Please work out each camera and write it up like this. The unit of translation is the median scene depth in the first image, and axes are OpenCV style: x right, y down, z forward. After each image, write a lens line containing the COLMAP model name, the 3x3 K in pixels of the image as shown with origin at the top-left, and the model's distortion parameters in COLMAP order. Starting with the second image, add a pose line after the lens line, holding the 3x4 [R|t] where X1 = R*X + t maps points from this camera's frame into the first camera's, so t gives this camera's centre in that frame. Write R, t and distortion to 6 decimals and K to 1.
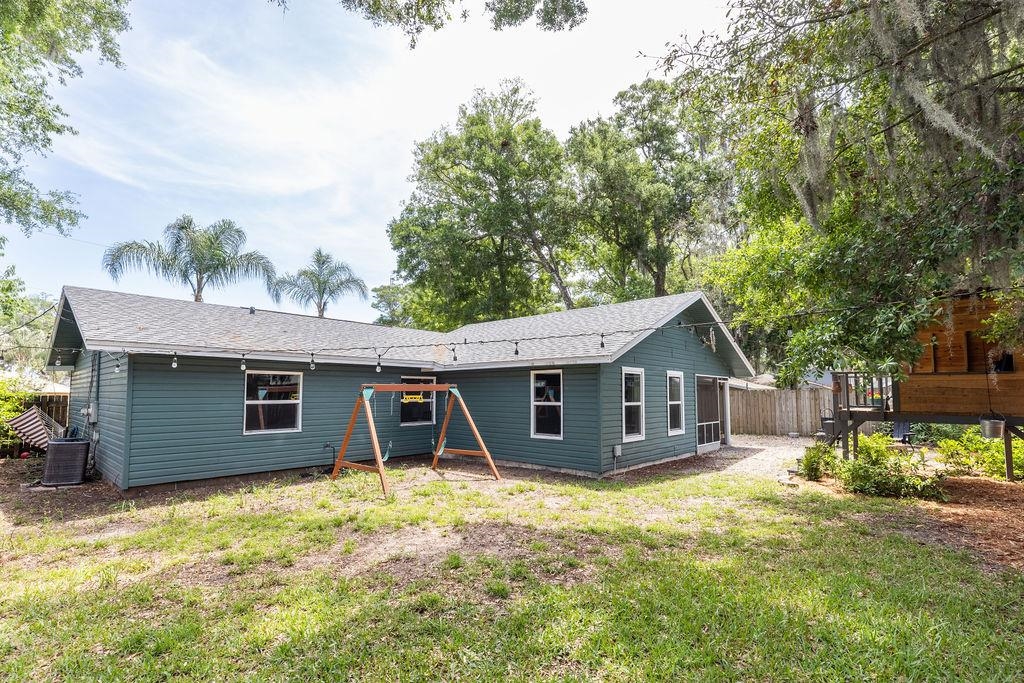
lens RADIAL K [[465.2, 0, 509.9], [0, 465.2, 362.5], [0, 0, 1]] dist [0.010877, -0.000513]
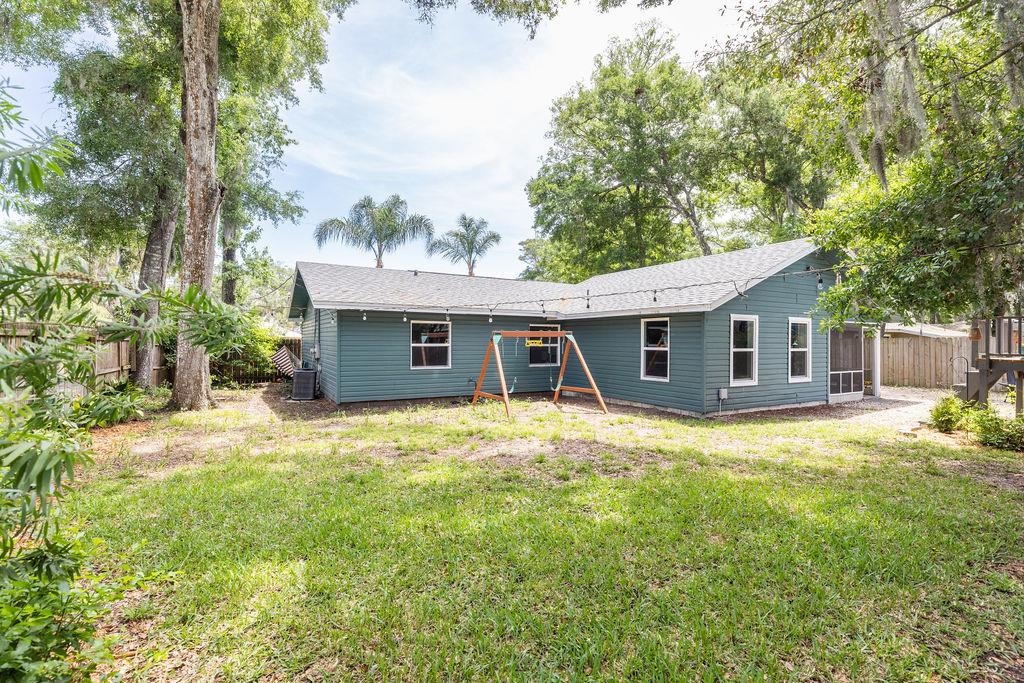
lens RADIAL K [[458.2, 0, 511.8], [0, 458.2, 337.7], [0, 0, 1]] dist [0.003250, 0.000404]
pose [[0.951283, 0.004038, -0.308292, 0.088271], [0.014638, 0.998195, 0.058241, -0.004932], [0.307971, -0.059916, 0.949507, -0.120207]]
